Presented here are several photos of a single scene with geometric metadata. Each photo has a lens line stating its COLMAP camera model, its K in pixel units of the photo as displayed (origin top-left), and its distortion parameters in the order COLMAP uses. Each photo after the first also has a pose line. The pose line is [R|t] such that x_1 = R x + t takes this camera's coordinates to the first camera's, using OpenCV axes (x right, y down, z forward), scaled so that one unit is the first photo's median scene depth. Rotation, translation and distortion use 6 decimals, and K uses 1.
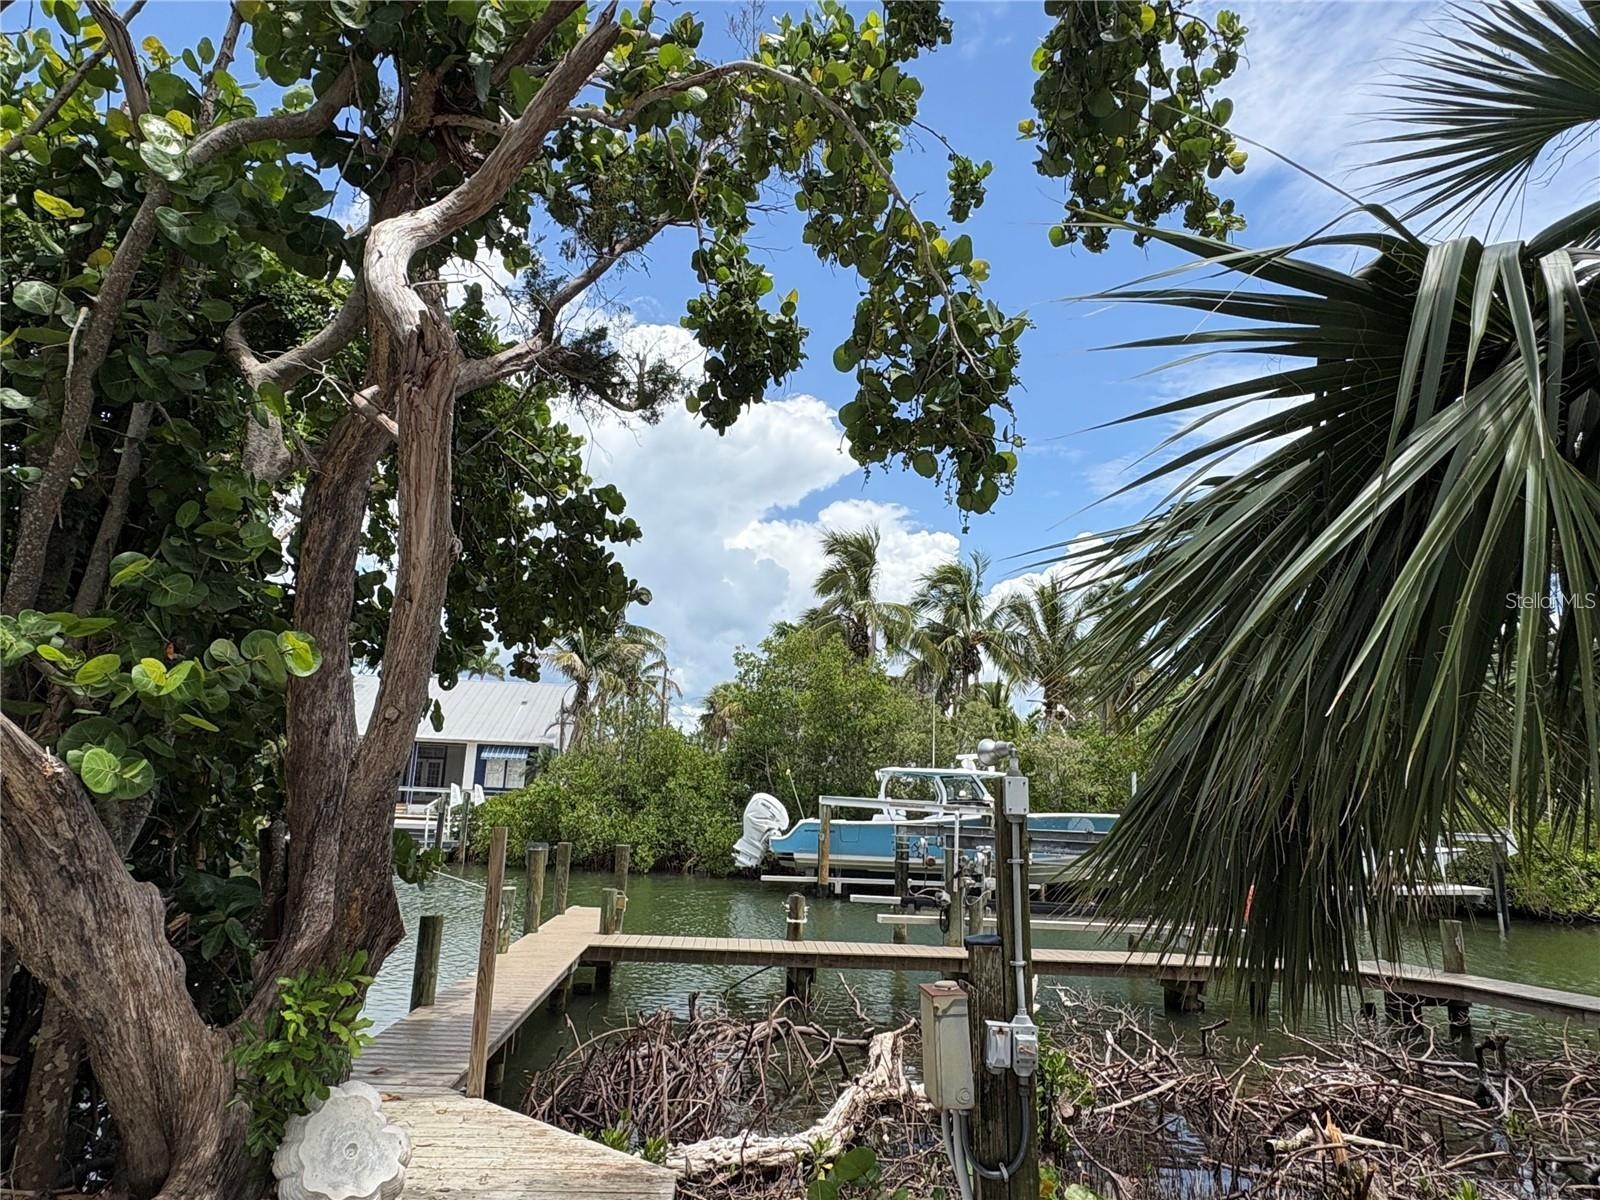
lens RADIAL K [[961.8, 0, 783.9], [0, 961.8, 614.4], [0, 0, 1]] dist [0.000421, 0.002373]
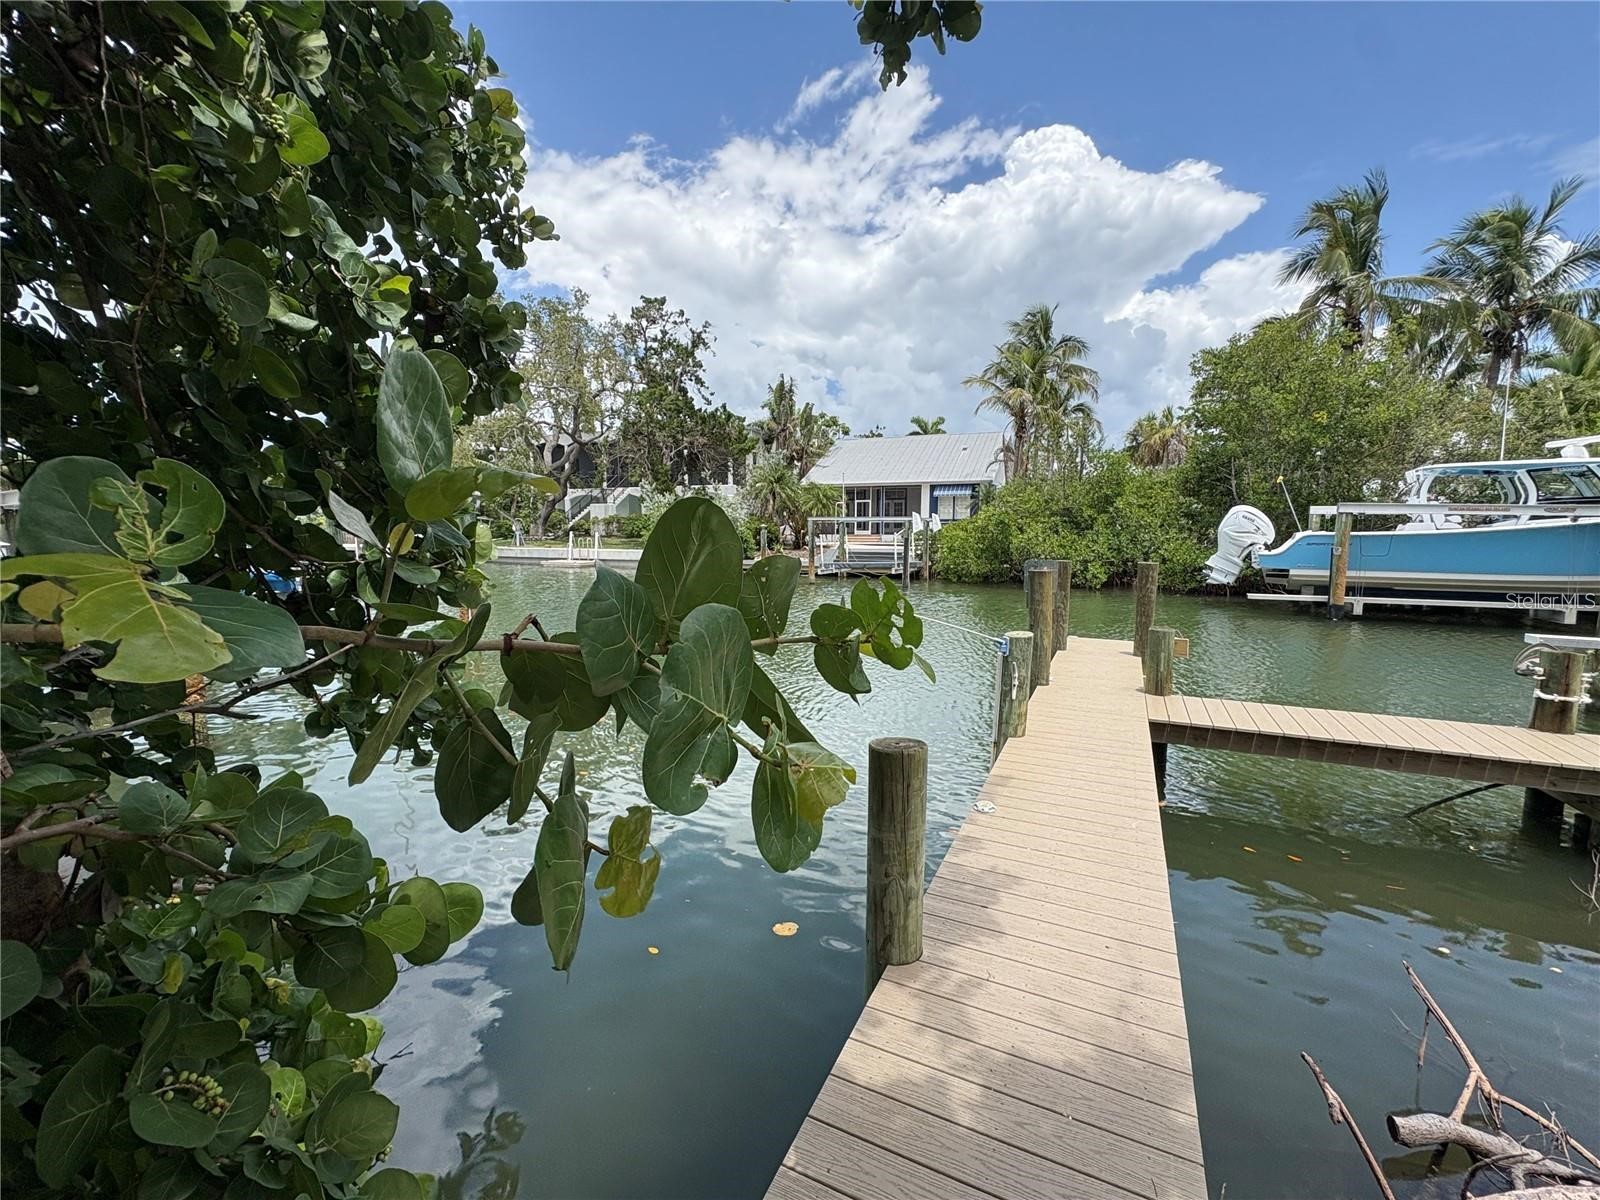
lens RADIAL K [[674.8, 0, 798.4], [0, 674.8, 604.9], [0, 0, 1]] dist [-0.001194, 0.000356]
pose [[0.878599, 0.015934, -0.477295, -0.085100], [0.123739, 0.957716, 0.259749, 0.059223], [0.461251, -0.287275, 0.839476, 0.247653]]
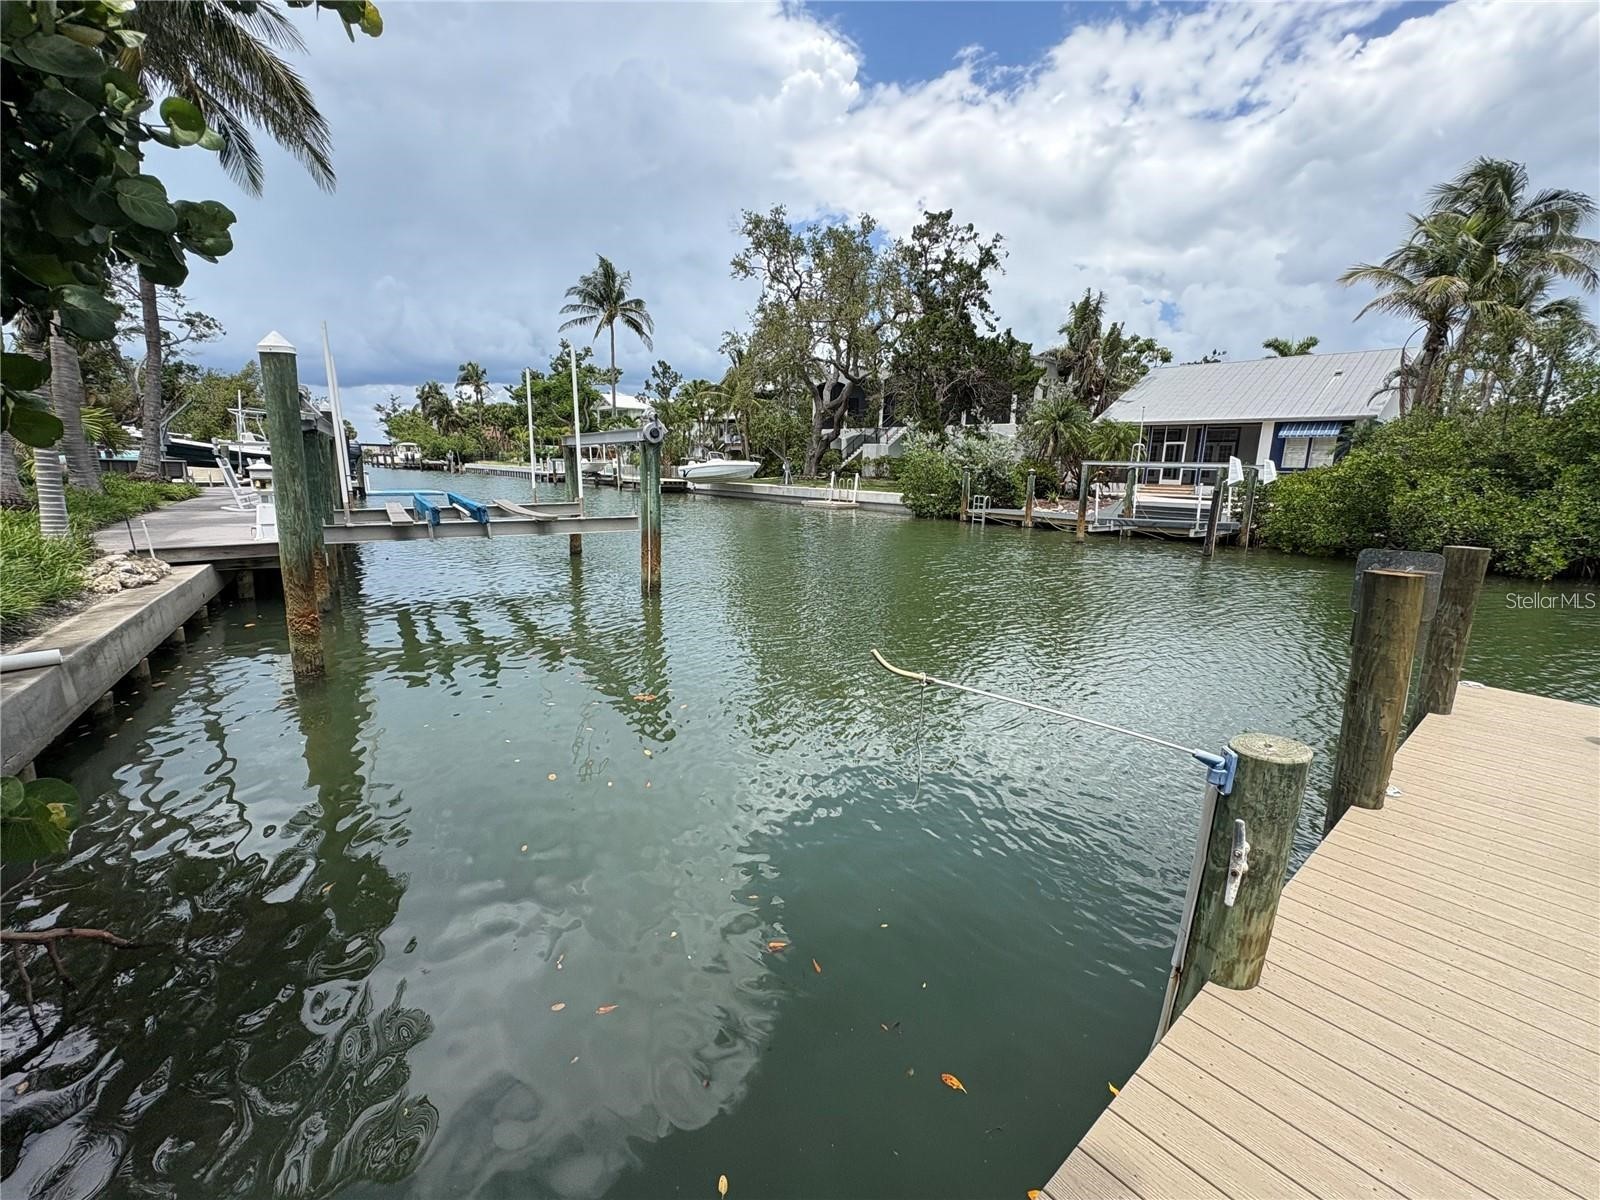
lens RADIAL K [[674.8, 0, 799.0], [0, 674.8, 602.3], [0, 0, 1]] dist [-0.001194, 0.000356]
pose [[0.607248, 0.133725, -0.783178, -0.095506], [0.148399, 0.949297, 0.277153, 0.078704], [0.780531, -0.284523, 0.556613, 0.343011]]
